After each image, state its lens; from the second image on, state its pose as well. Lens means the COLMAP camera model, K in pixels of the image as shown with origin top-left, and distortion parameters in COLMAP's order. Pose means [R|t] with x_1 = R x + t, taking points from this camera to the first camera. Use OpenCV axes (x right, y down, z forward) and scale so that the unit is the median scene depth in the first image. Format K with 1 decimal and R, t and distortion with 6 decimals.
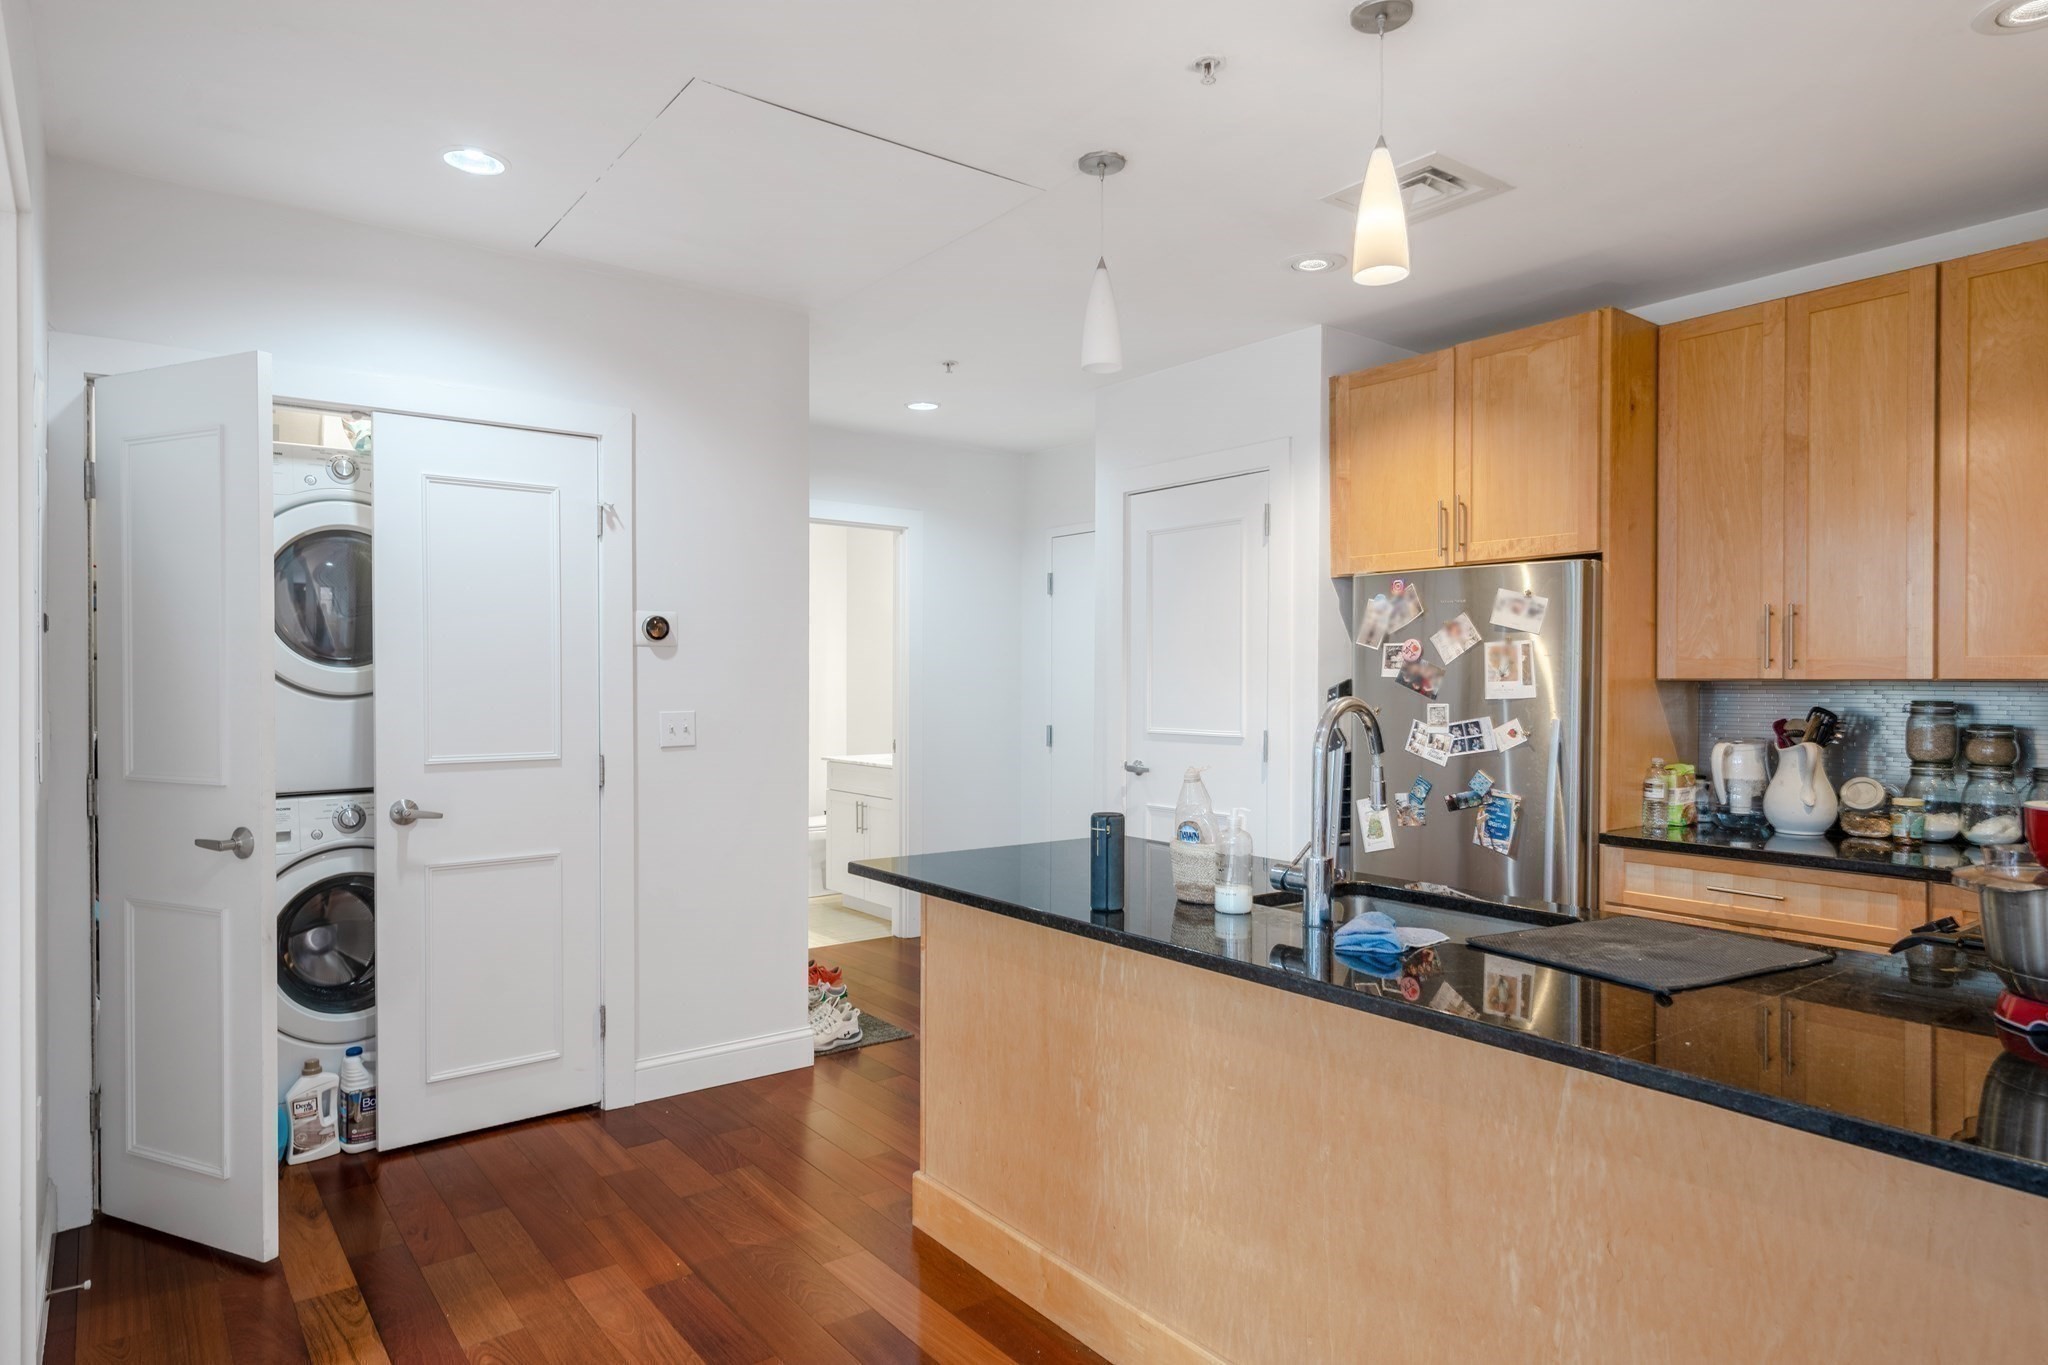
lens RADIAL K [[1184.0, 0, 1022.7], [0, 1184.0, 688.1], [0, 0, 1]] dist [0.007858, 0.000621]
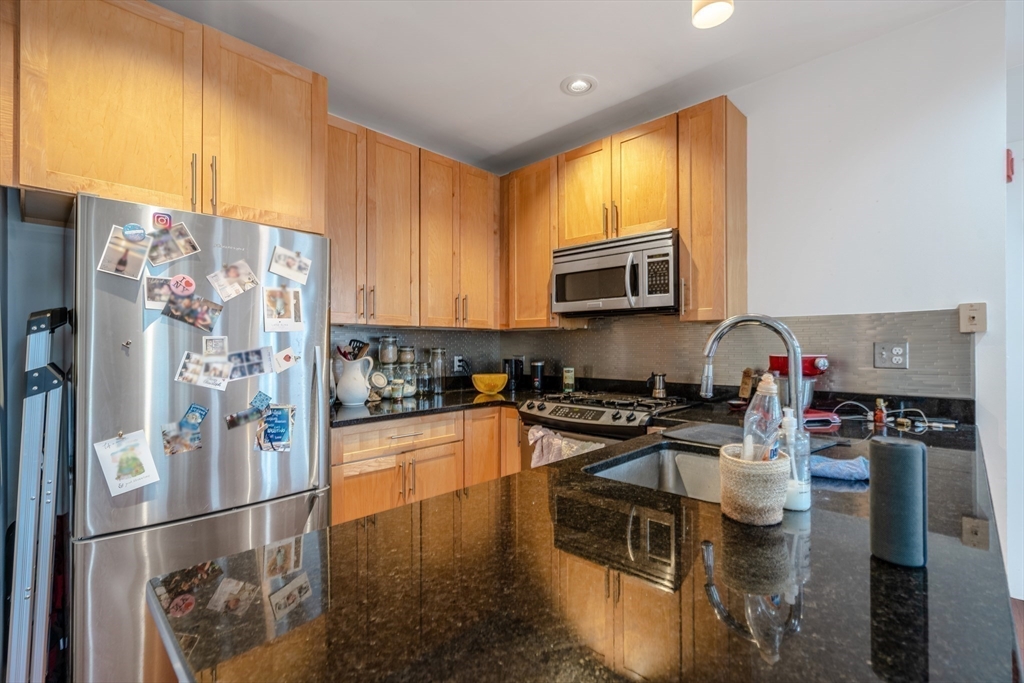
lens RADIAL K [[463.0, 0, 511.8], [0, 463.0, 343.5], [0, 0, 1]] dist [-0.000611, -0.000130]
pose [[-0.147592, -0.000481, 0.989048, -0.127171], [0.009228, 0.999956, 0.001864, 0.022892], [-0.989005, 0.009402, -0.147581, 0.812731]]
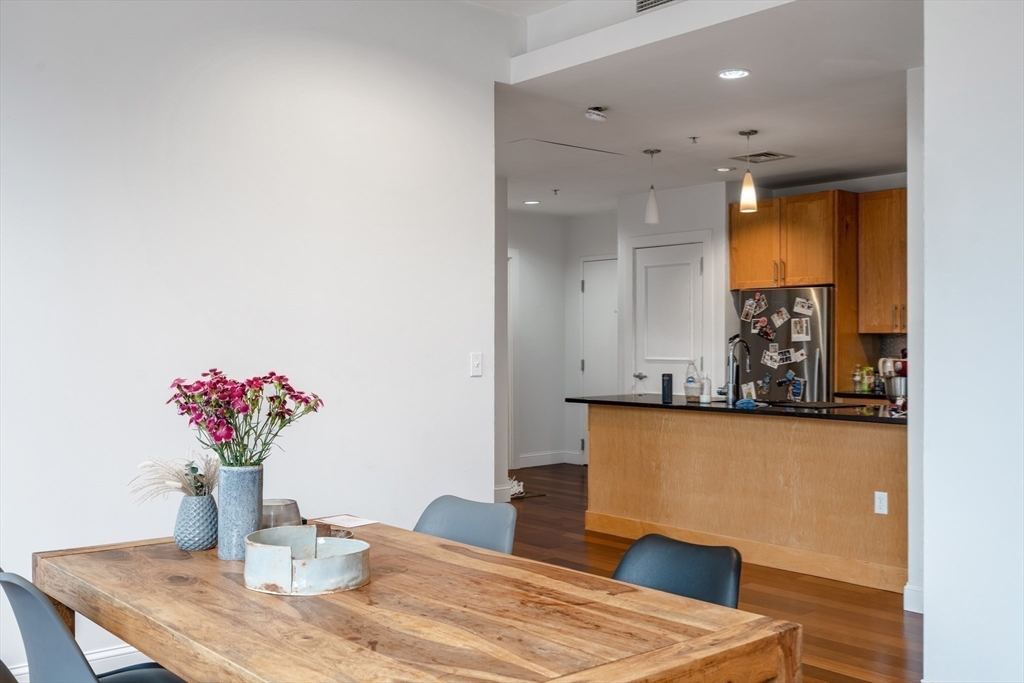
lens RADIAL K [[1005.0, 0, 507.8], [0, 1005.0, 343.6], [0, 0, 1]] dist [-0.000764, -0.005994]
pose [[0.998816, -0.003998, 0.048477, -0.314043], [0.004197, 0.999983, -0.004002, 0.019893], [-0.048460, 0.004200, 0.998816, -1.097936]]
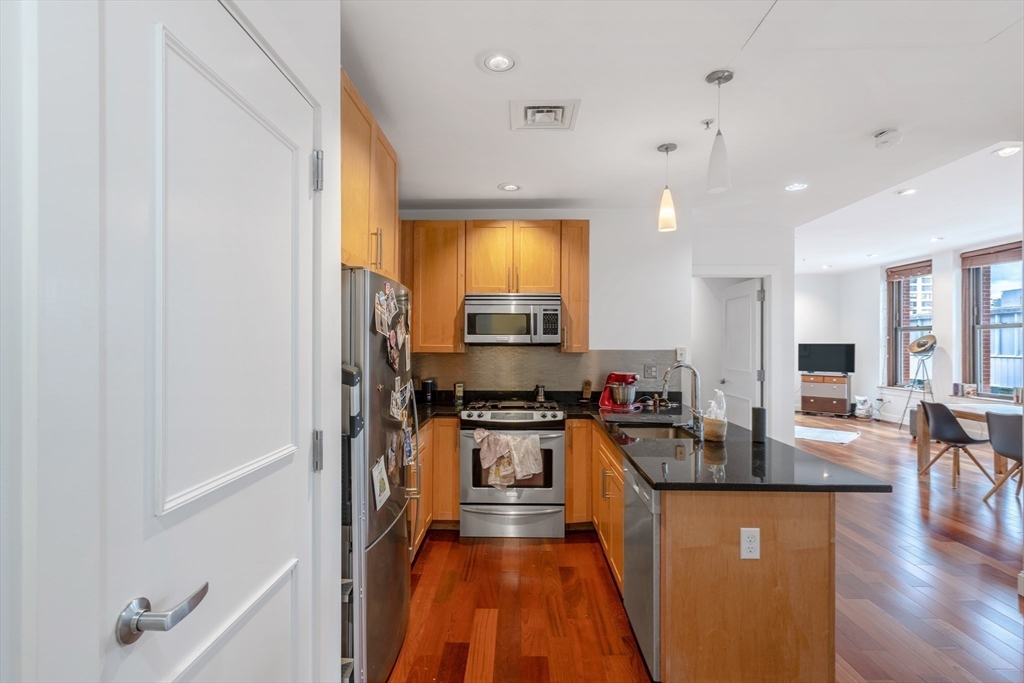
lens RADIAL K [[502.2, 0, 511.4], [0, 502.2, 345.7], [0, 0, 1]] dist [0.000893, 0.000090]
pose [[-0.778197, -0.007009, 0.627981, -0.136909], [-0.001495, 0.999956, 0.009308, -0.030578], [-0.628018, 0.006304, -0.778173, 1.426485]]
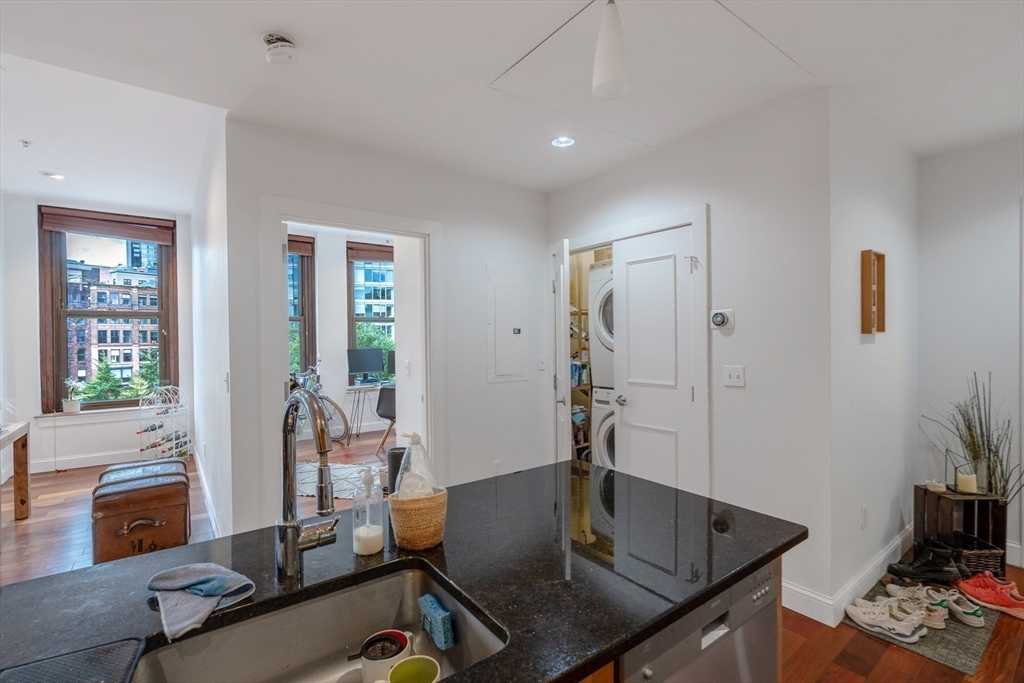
lens RADIAL K [[461.3, 0, 509.8], [0, 461.3, 342.9], [0, 0, 1]] dist [-0.003200, 0.000628]
pose [[-0.015662, 0.006245, -0.999858, 0.415460], [0.003061, 0.999976, 0.006197, -0.020749], [0.999873, -0.002963, -0.015680, 0.721907]]
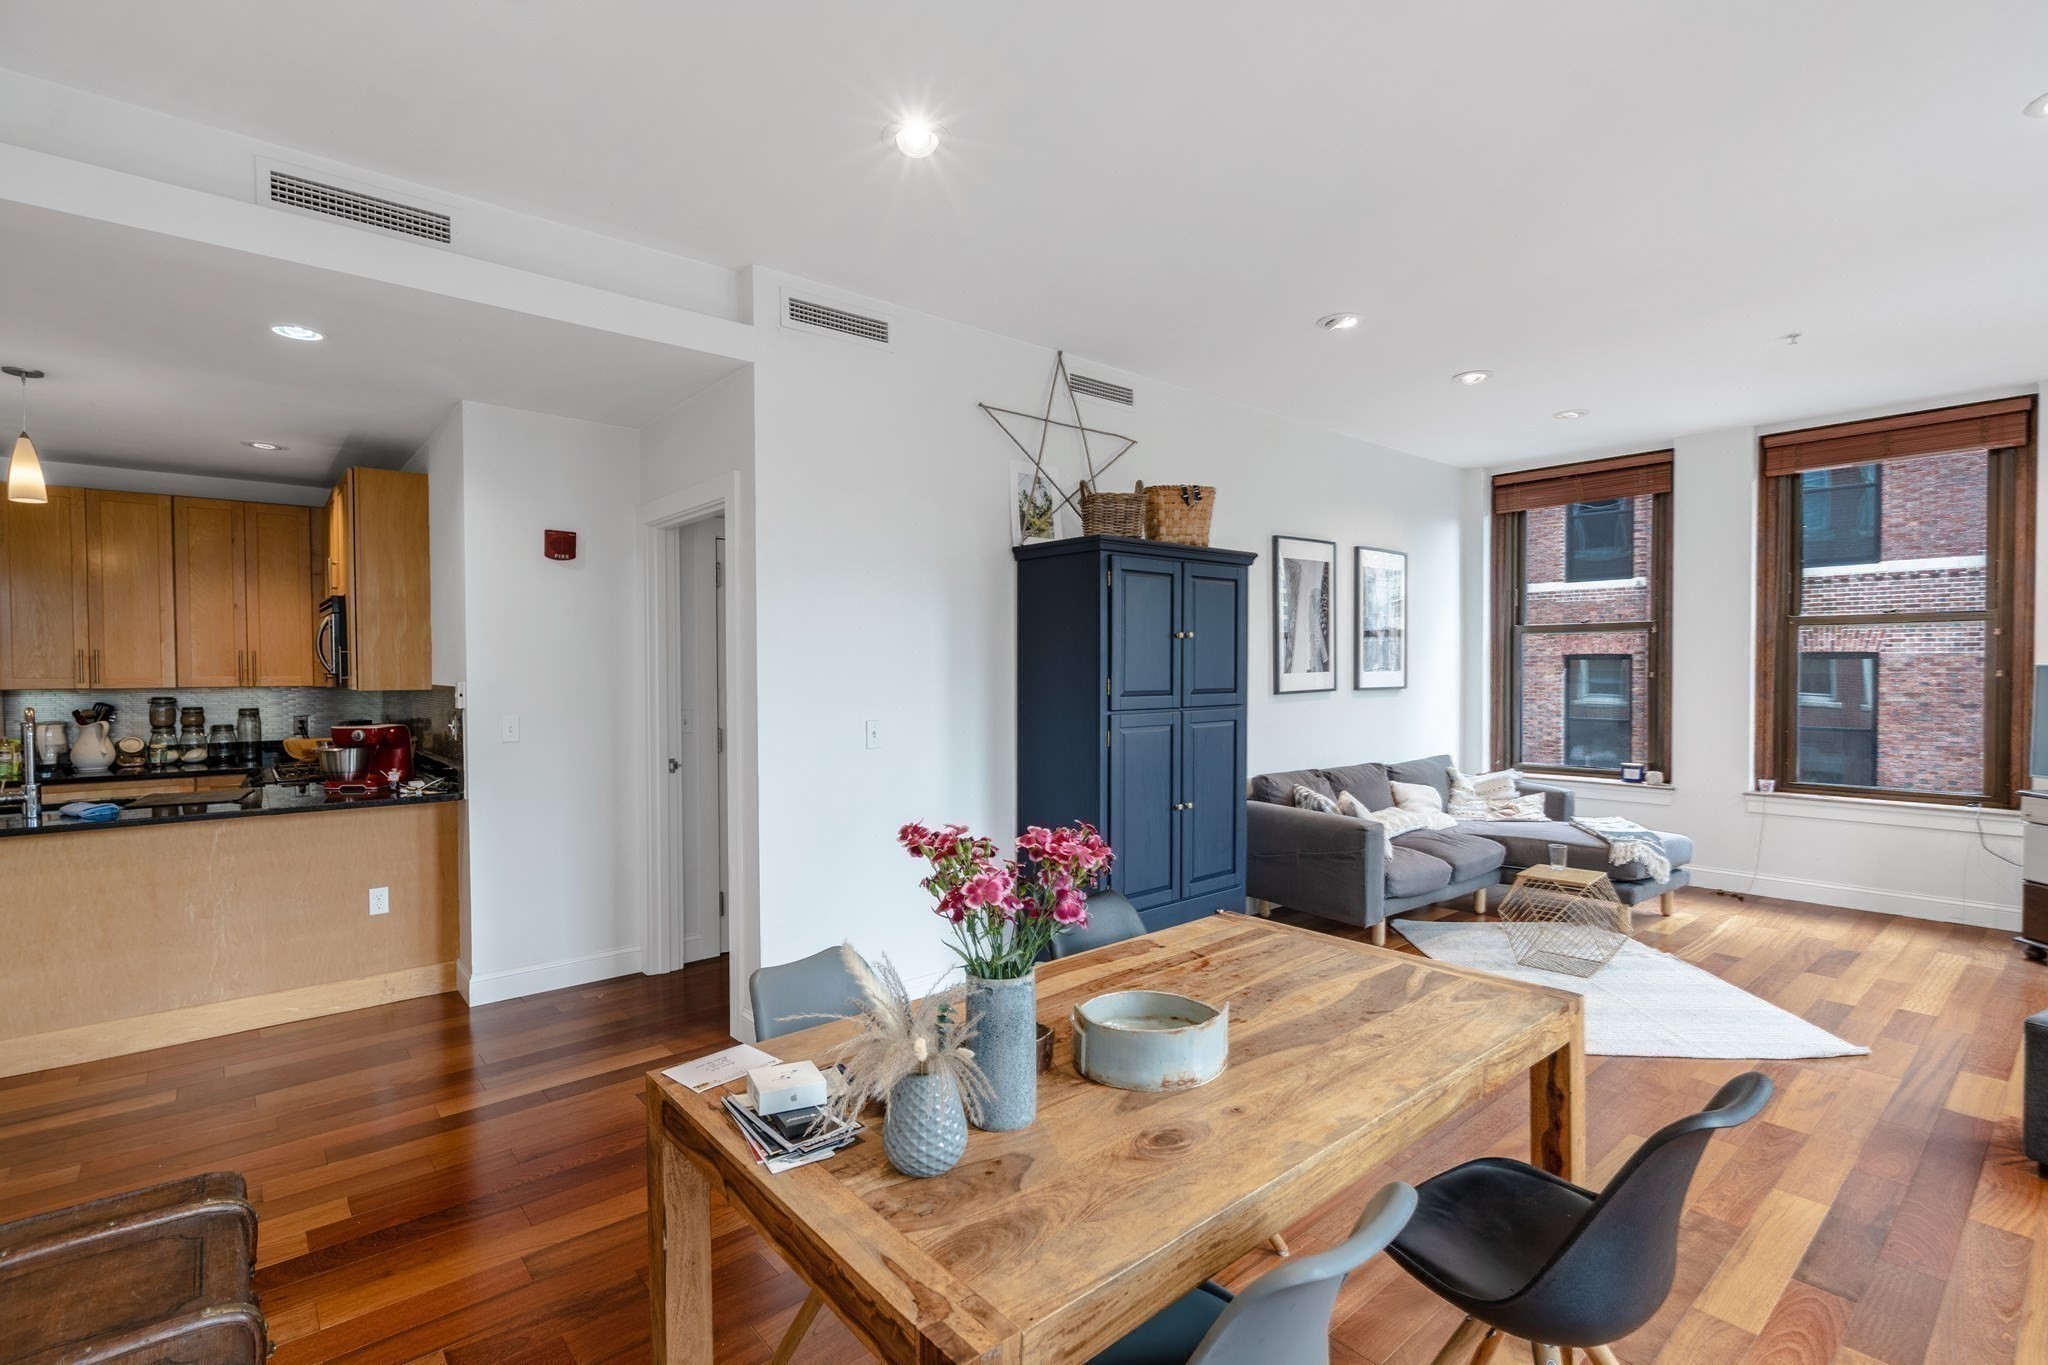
lens RADIAL K [[948.5, 0, 1019.8], [0, 948.5, 683.9], [0, 0, 1]] dist [-0.000993, 0.000686]
pose [[-0.044155, -0.022569, 0.998770, -0.874937], [0.009183, 0.999693, 0.022996, -0.034076], [-0.998982, 0.010187, -0.043935, -0.392490]]
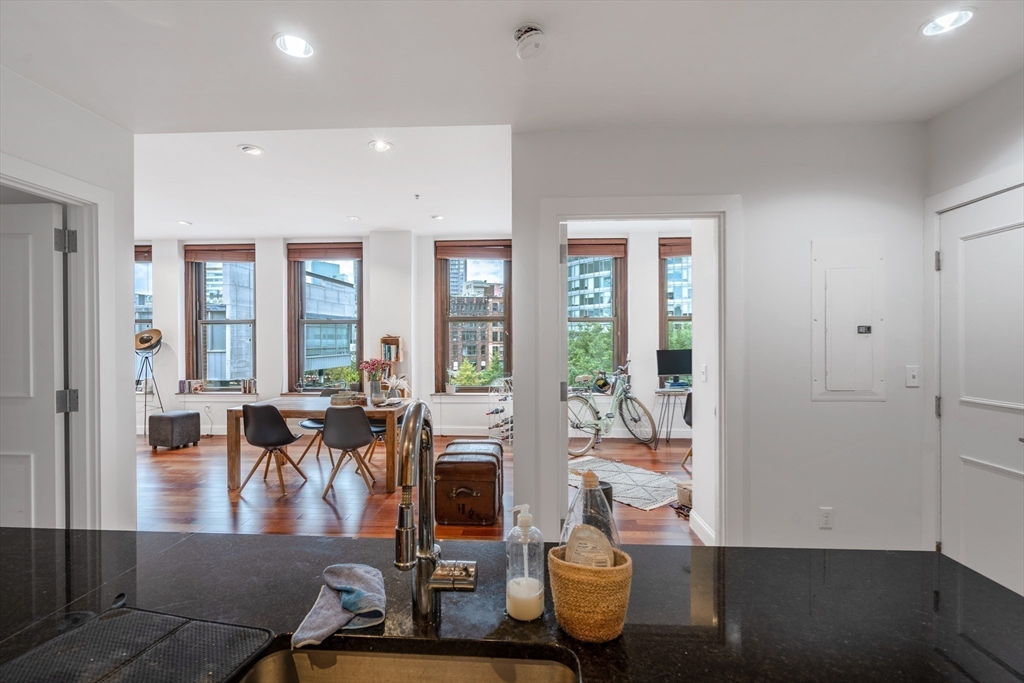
lens RADIAL K [[461.3, 0, 509.8], [0, 461.3, 342.9], [0, 0, 1]] dist [-0.003200, 0.000628]
pose [[-0.653220, 0.001929, -0.757166, 0.296083], [-0.004073, 0.999973, 0.006062, -0.021715], [0.757158, 0.007044, -0.653194, 0.771826]]
